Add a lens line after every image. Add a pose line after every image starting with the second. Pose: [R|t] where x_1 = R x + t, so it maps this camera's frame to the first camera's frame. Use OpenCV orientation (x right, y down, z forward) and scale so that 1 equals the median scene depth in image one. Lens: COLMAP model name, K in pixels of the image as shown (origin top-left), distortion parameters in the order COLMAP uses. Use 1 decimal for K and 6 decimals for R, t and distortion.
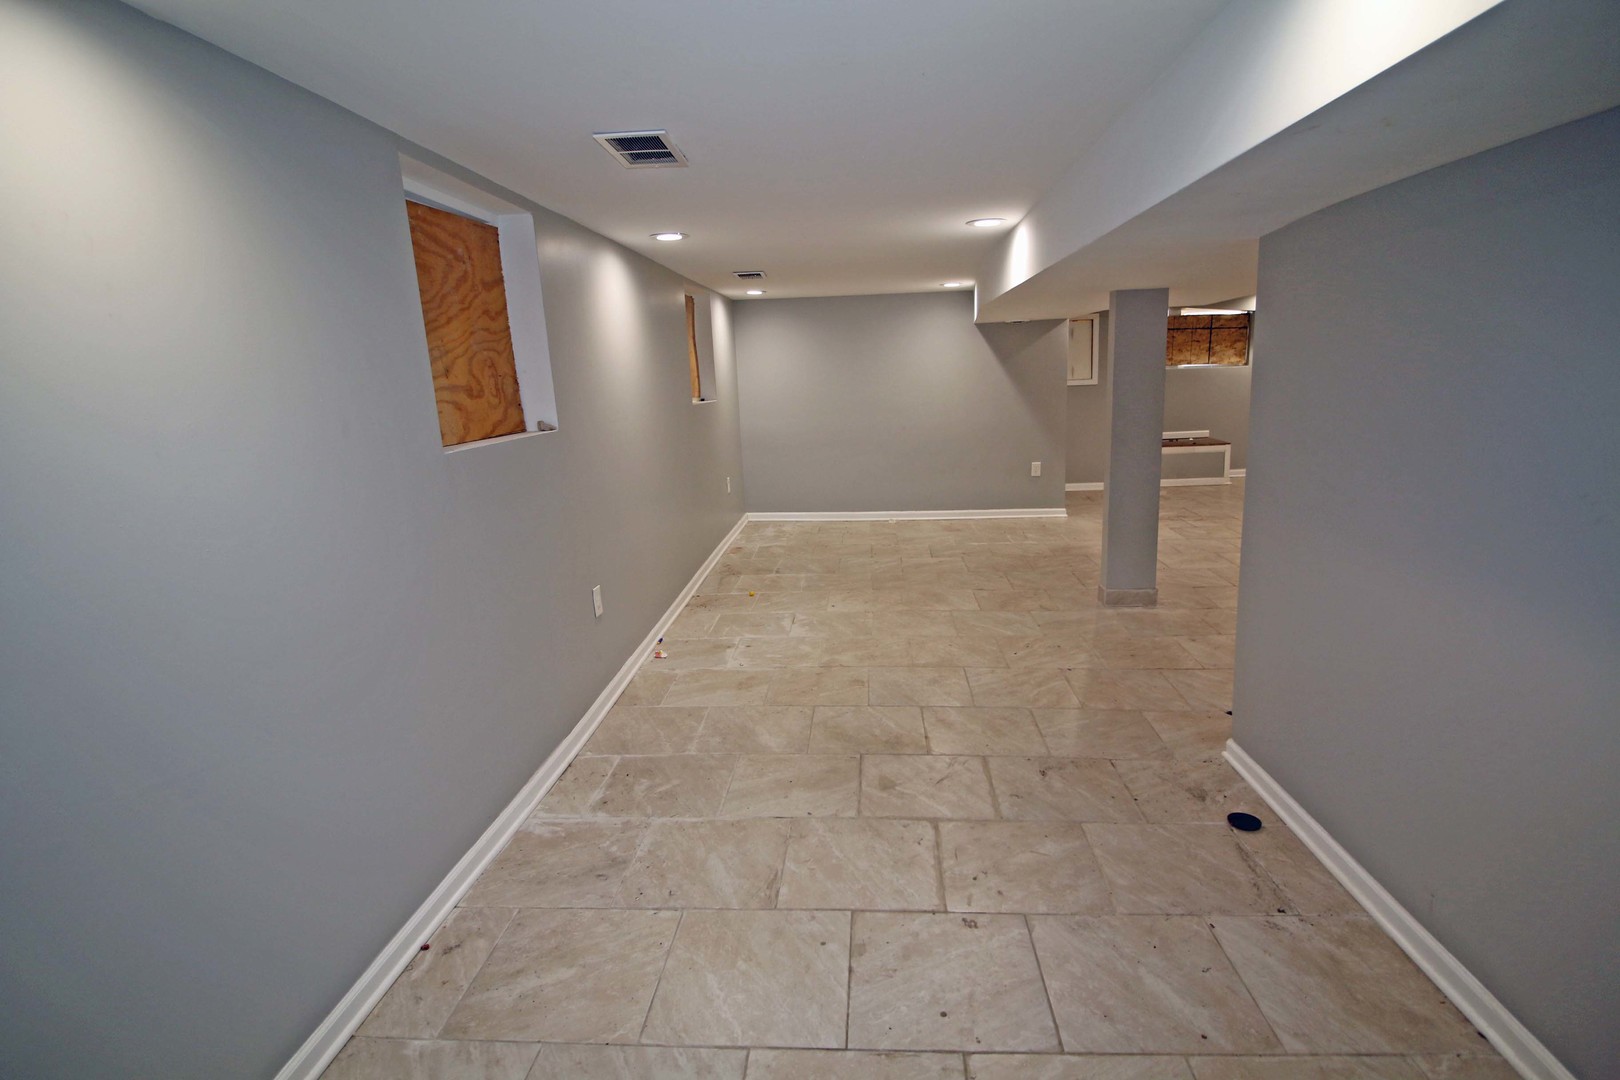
lens RADIAL K [[782.1, 0, 810.0], [0, 782.1, 540.0], [0, 0, 1]] dist [-0.004228, -0.001572]
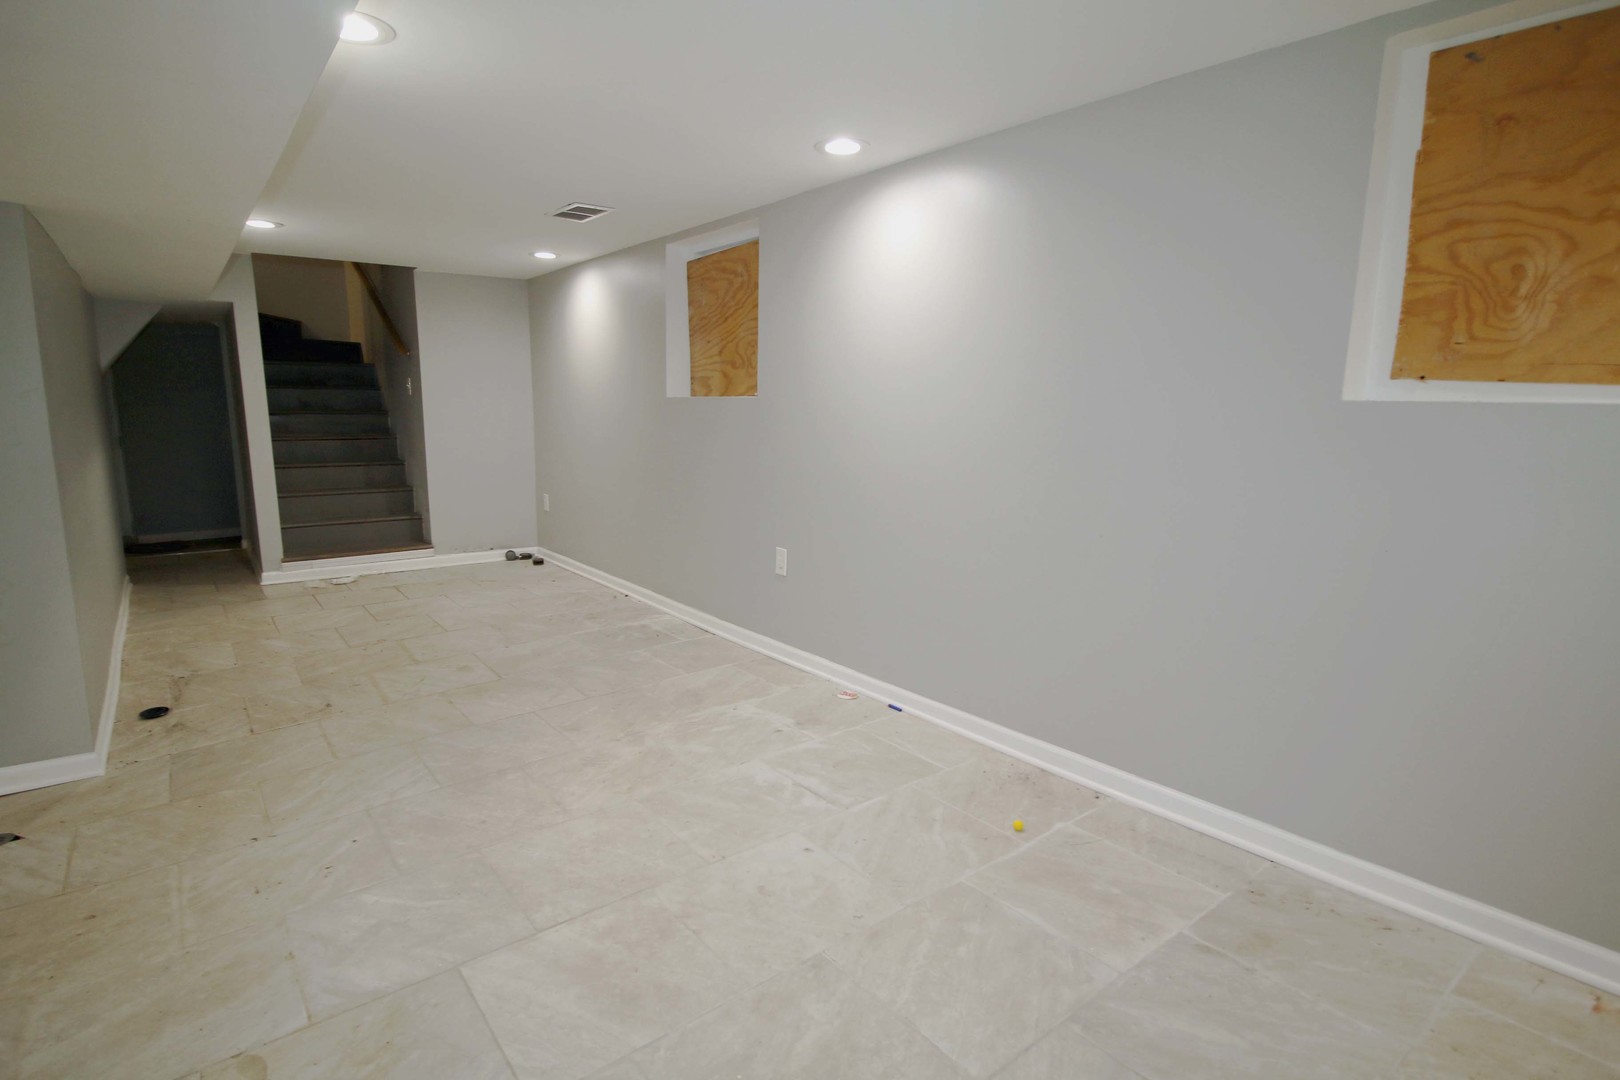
lens RADIAL K [[782.1, 0, 810.0], [0, 782.1, 540.0], [0, 0, 1]] dist [-0.004228, -0.001572]
pose [[-0.717594, 0.161519, -0.677474, 0.486476], [-0.122375, 0.928361, 0.350956, -0.381180], [0.685626, 0.334749, -0.646421, 1.973919]]
